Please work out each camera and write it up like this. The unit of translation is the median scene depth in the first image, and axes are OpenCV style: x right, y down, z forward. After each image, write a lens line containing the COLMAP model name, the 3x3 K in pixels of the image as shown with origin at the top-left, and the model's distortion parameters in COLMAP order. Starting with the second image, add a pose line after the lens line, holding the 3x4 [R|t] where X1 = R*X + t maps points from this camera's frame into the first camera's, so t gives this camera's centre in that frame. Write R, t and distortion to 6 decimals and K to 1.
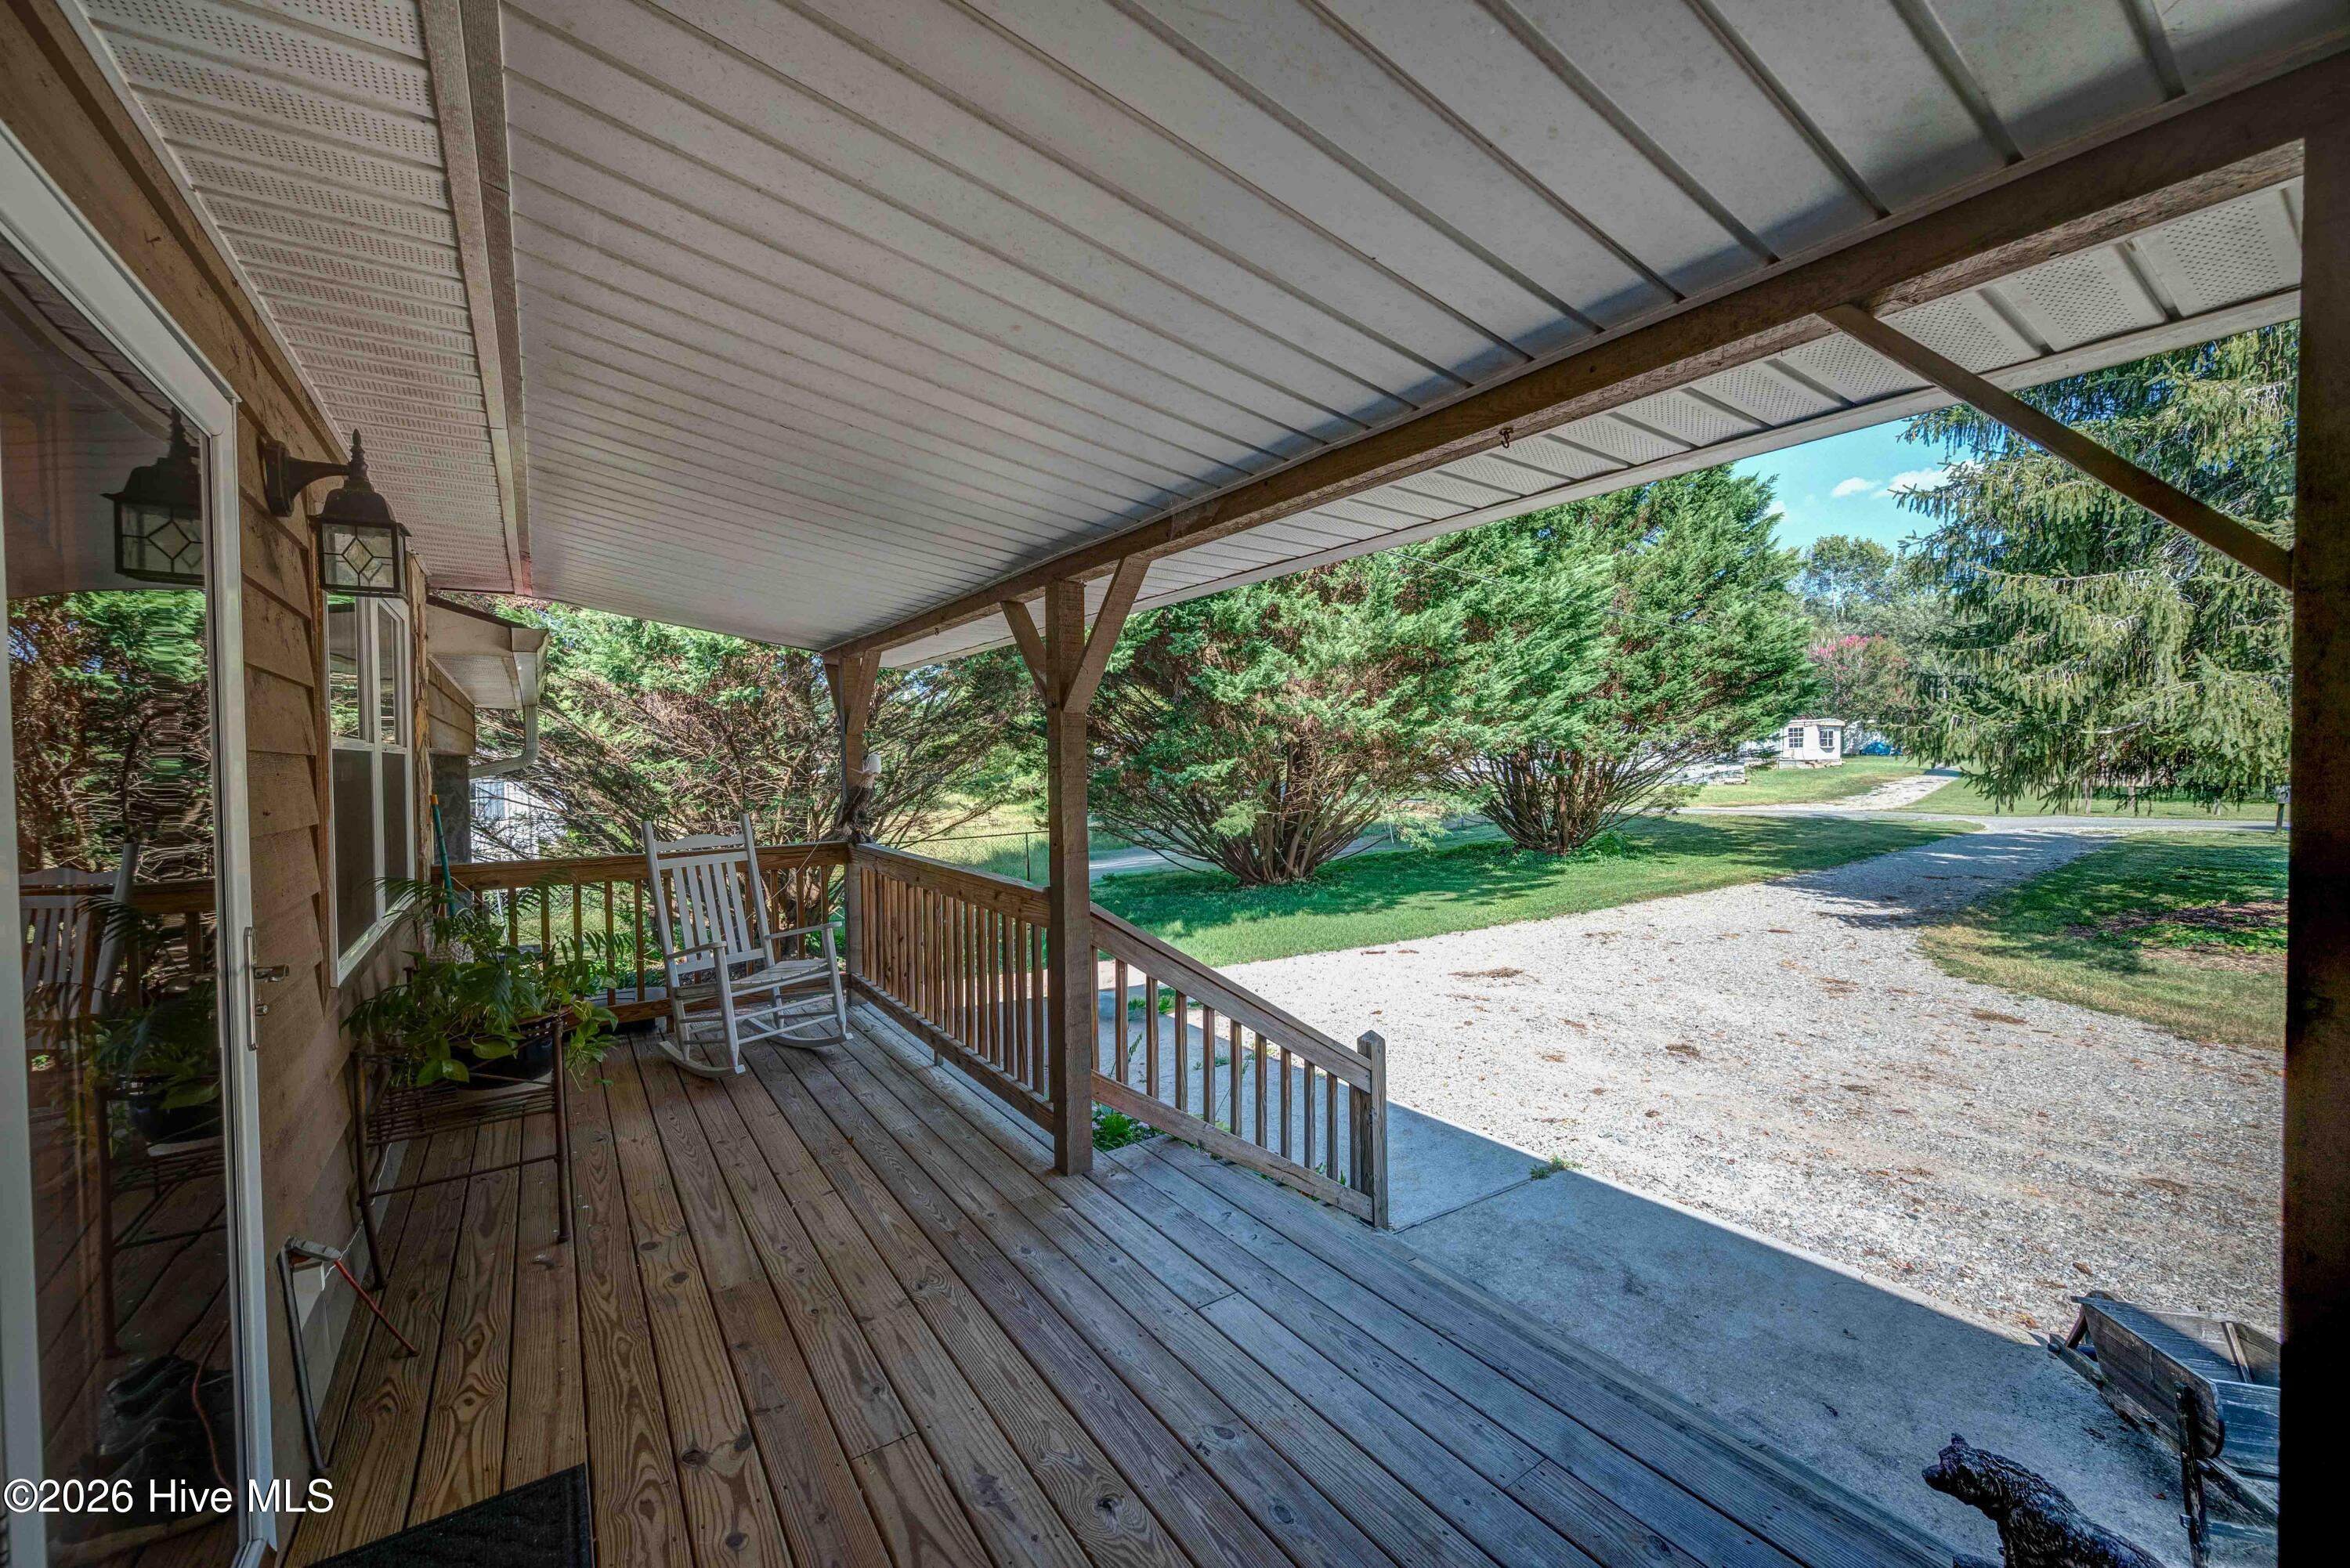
lens RADIAL K [[909.5, 0, 1183.4], [0, 909.5, 782.9], [0, 0, 1]] dist [0.001673, 0.000350]
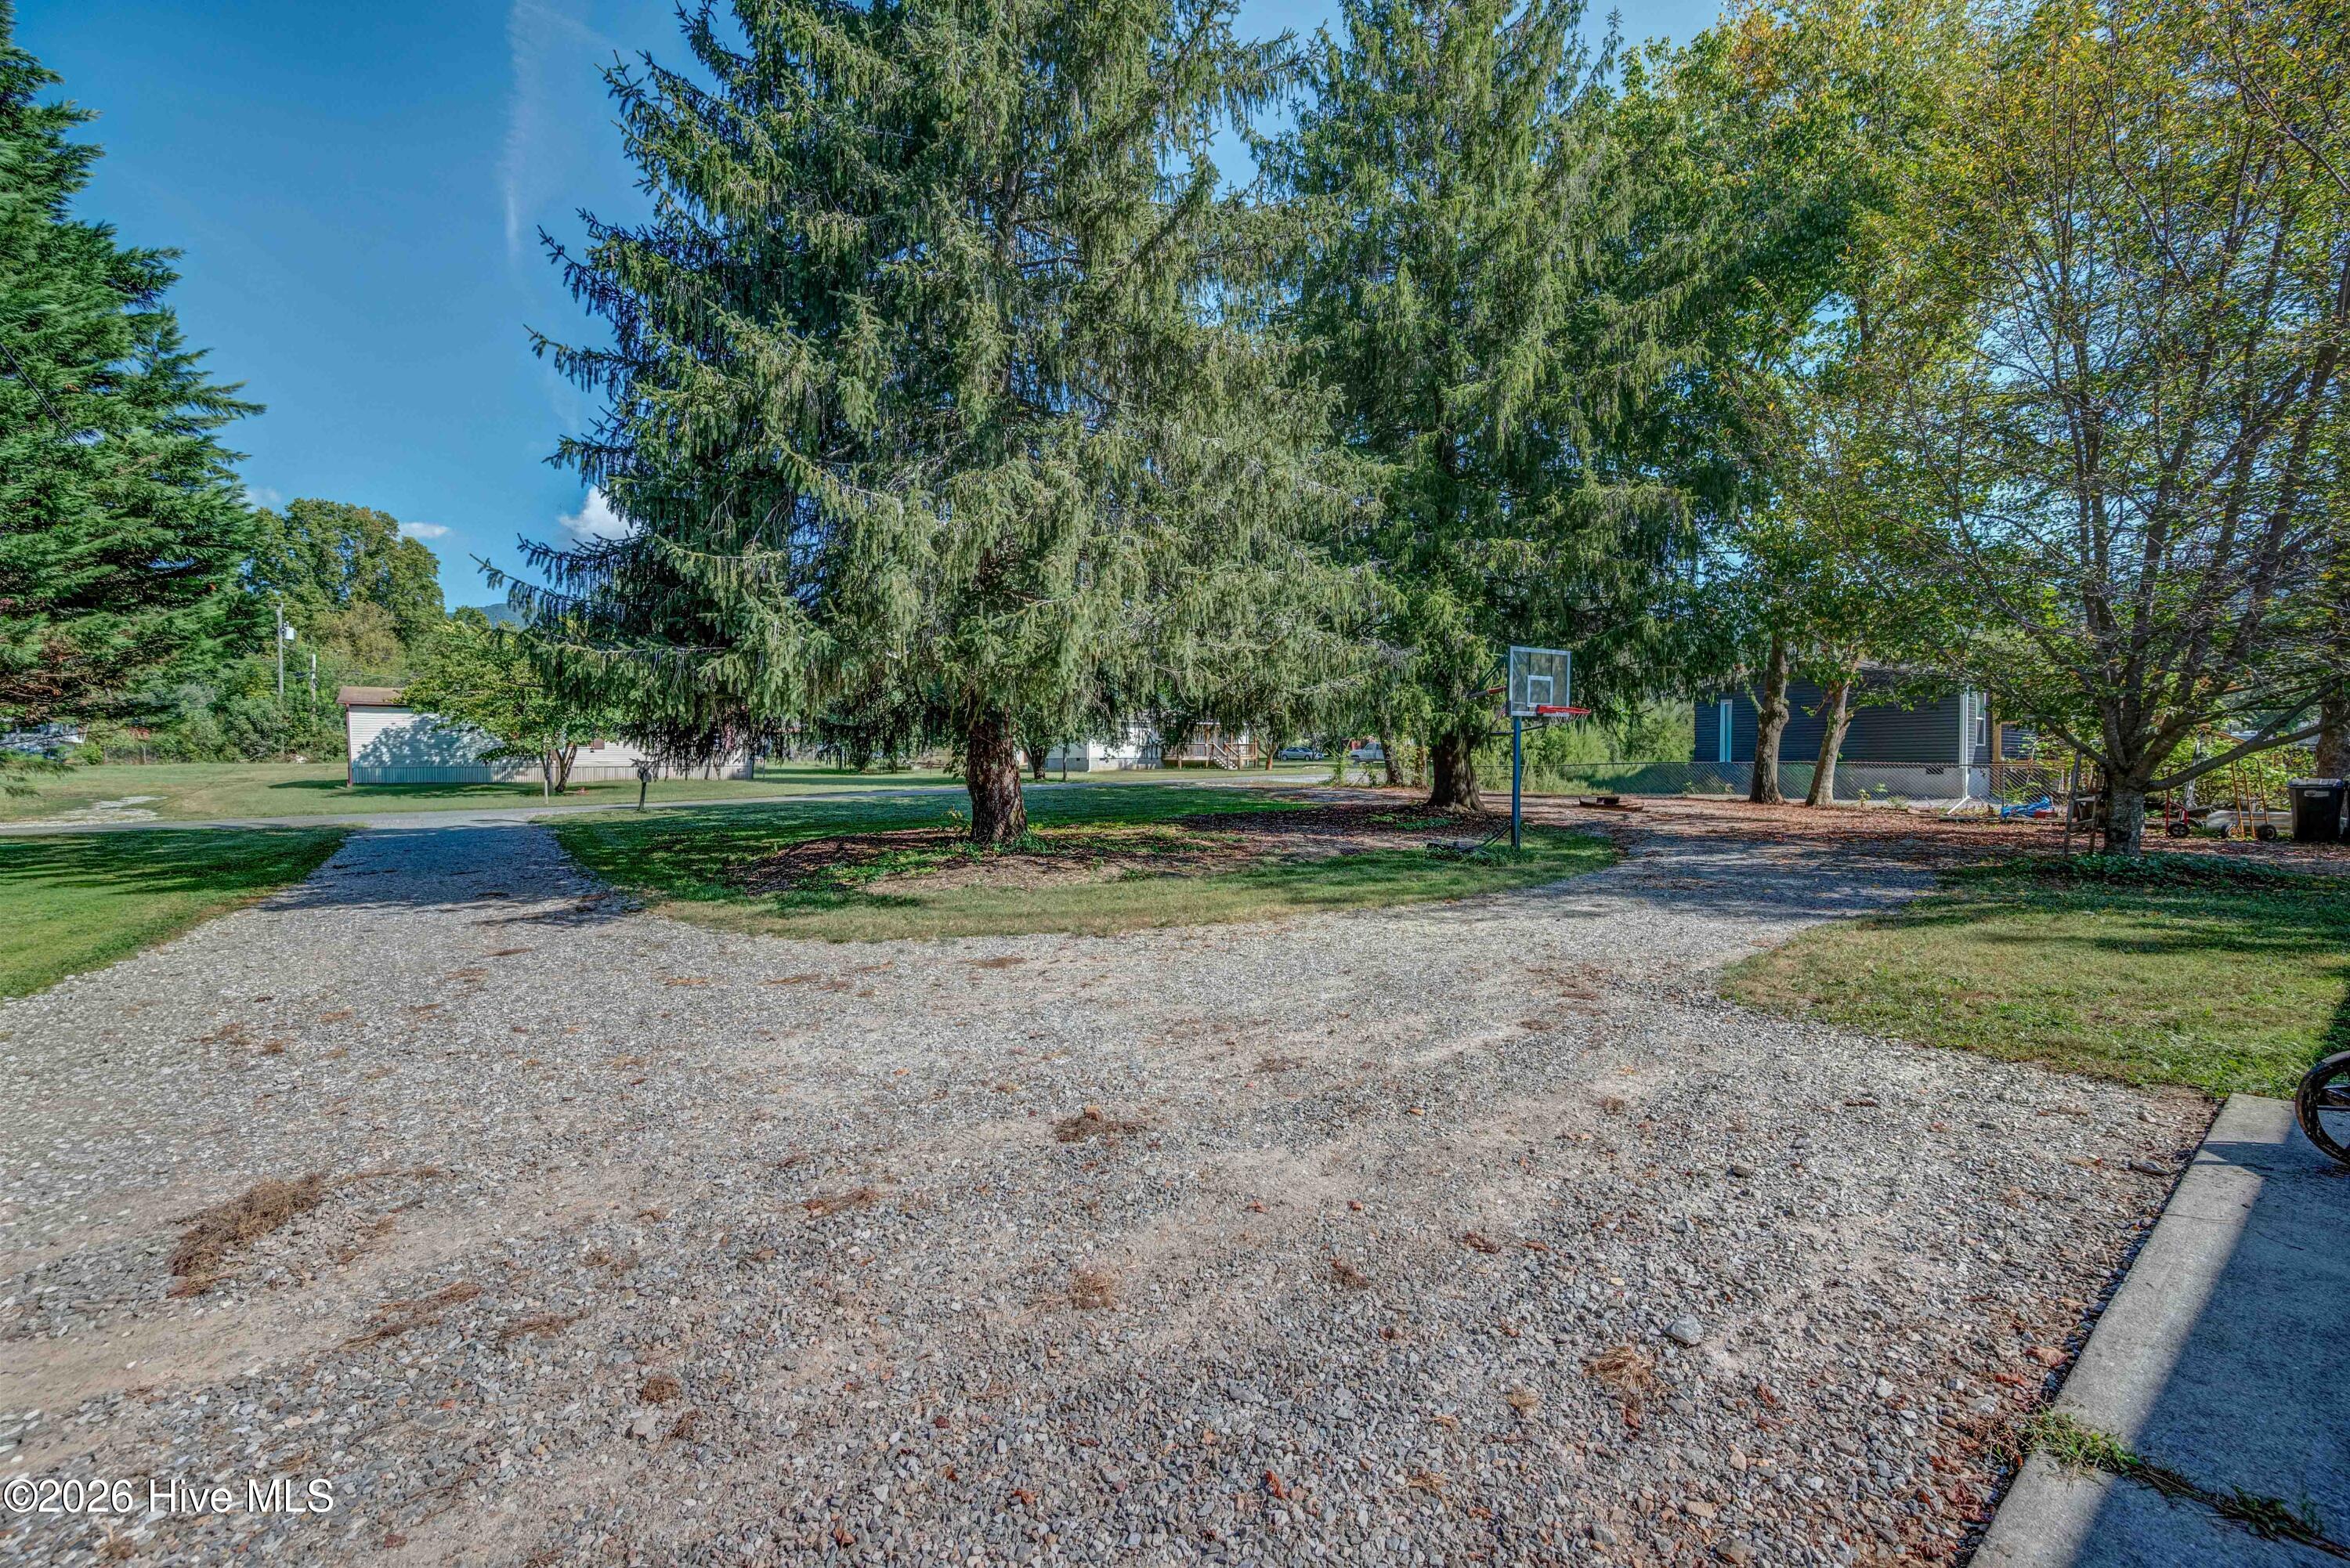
lens RADIAL K [[909.5, 0, 1183.4], [0, 909.5, 782.9], [0, 0, 1]] dist [0.001673, 0.000350]
pose [[-0.032492, 0.007874, 0.999441, 0.057862], [0.031683, 0.999475, -0.006844, 0.108964], [-0.998970, 0.031443, -0.032725, 0.915453]]
